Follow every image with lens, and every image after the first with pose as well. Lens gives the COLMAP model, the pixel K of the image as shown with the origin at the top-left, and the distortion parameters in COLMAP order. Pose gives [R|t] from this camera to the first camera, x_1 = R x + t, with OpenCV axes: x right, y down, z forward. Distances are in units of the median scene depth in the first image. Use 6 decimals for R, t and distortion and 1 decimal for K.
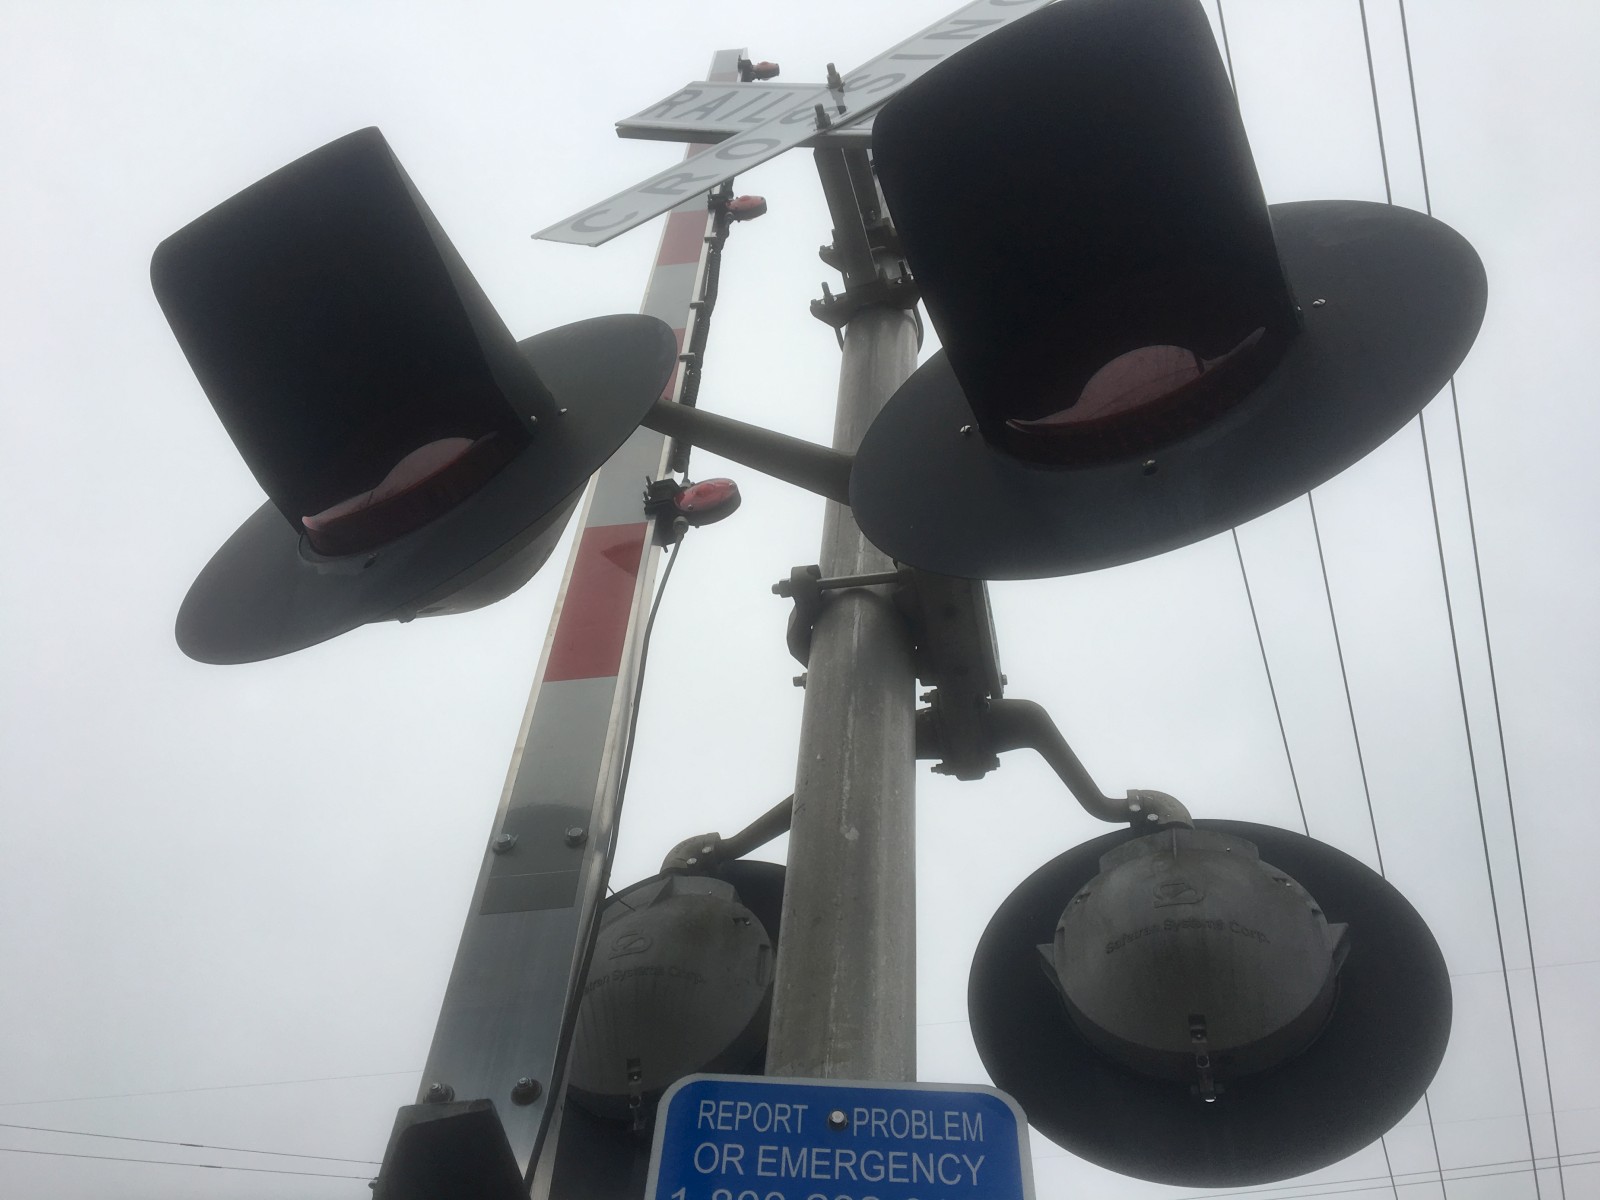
lens RADIAL K [[1377.6, 0, 767.5], [0, 1377.6, 579.1], [0, 0, 1]] dist [0.083631, -0.120051]
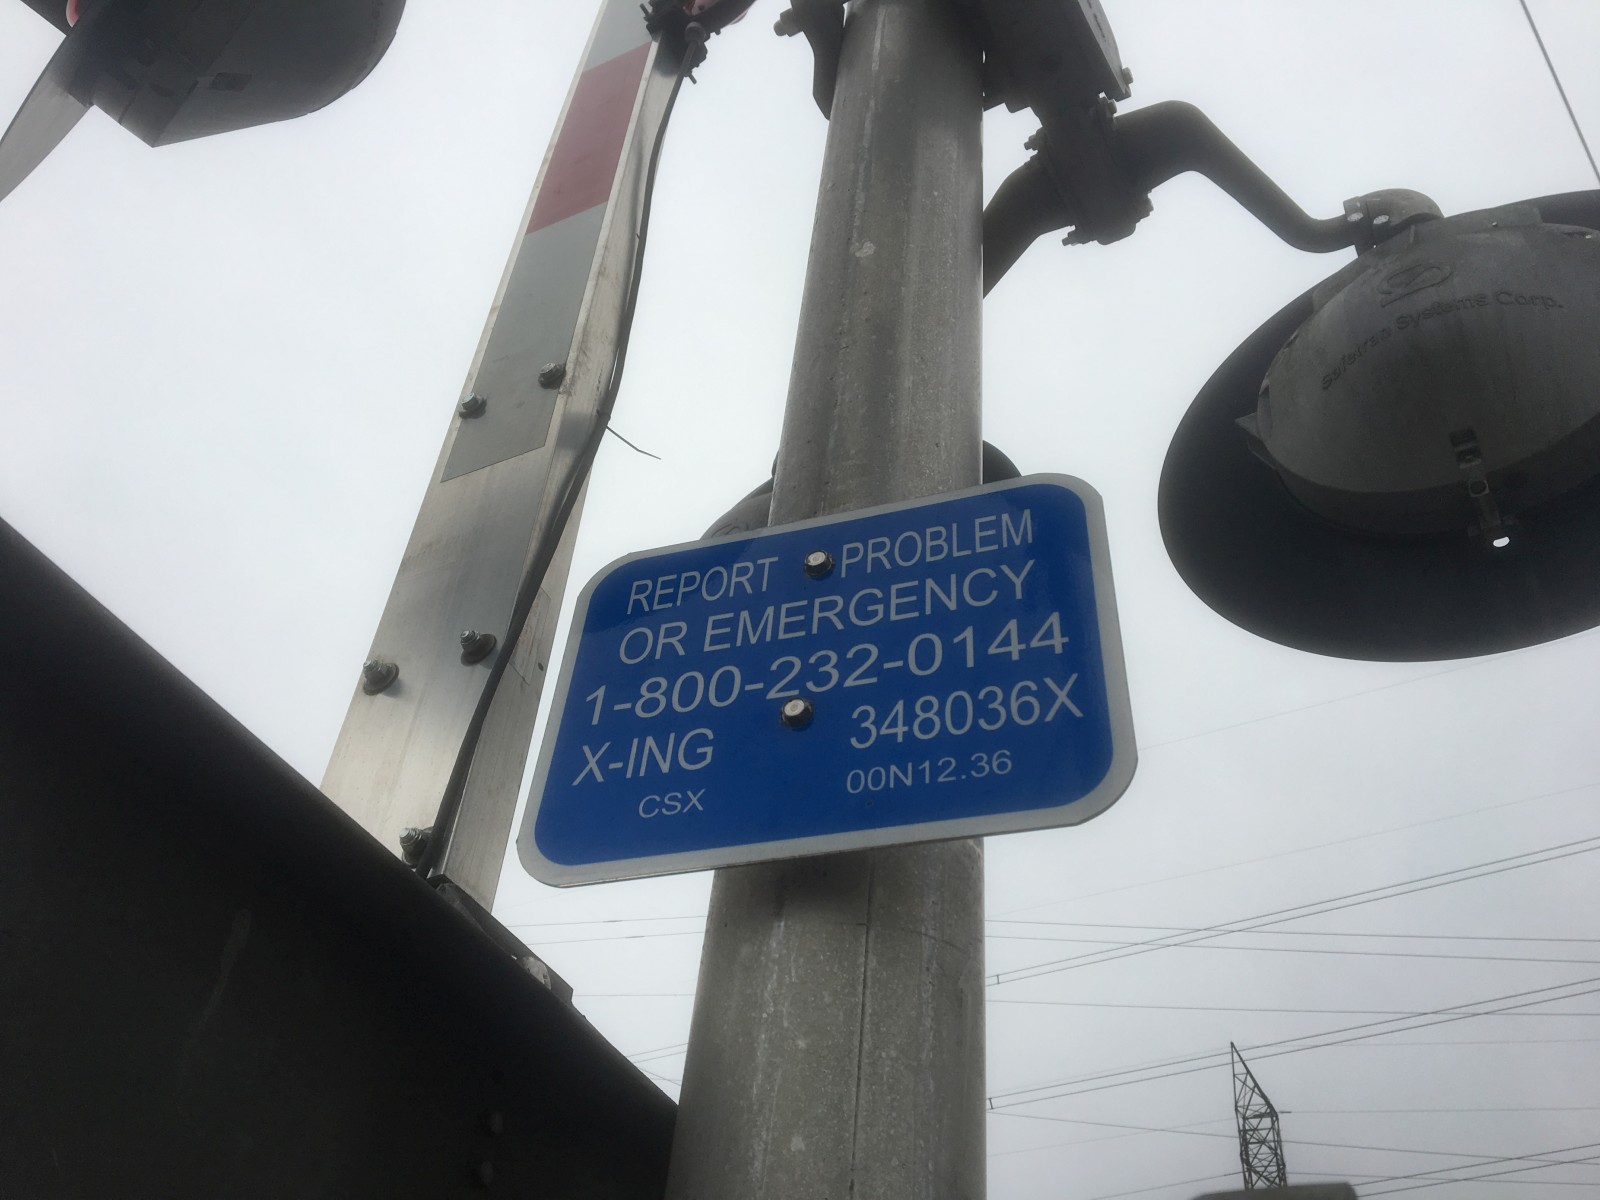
lens RADIAL K [[1377.6, 0, 758.0], [0, 1377.6, 589.7], [0, 0, 1]] dist [0.083631, -0.120051]
pose [[0.949915, -0.199592, -0.240467, 0.121974], [0.237095, 0.961567, 0.138473, 0.202982], [0.203587, -0.188551, 0.960729, 0.235140]]
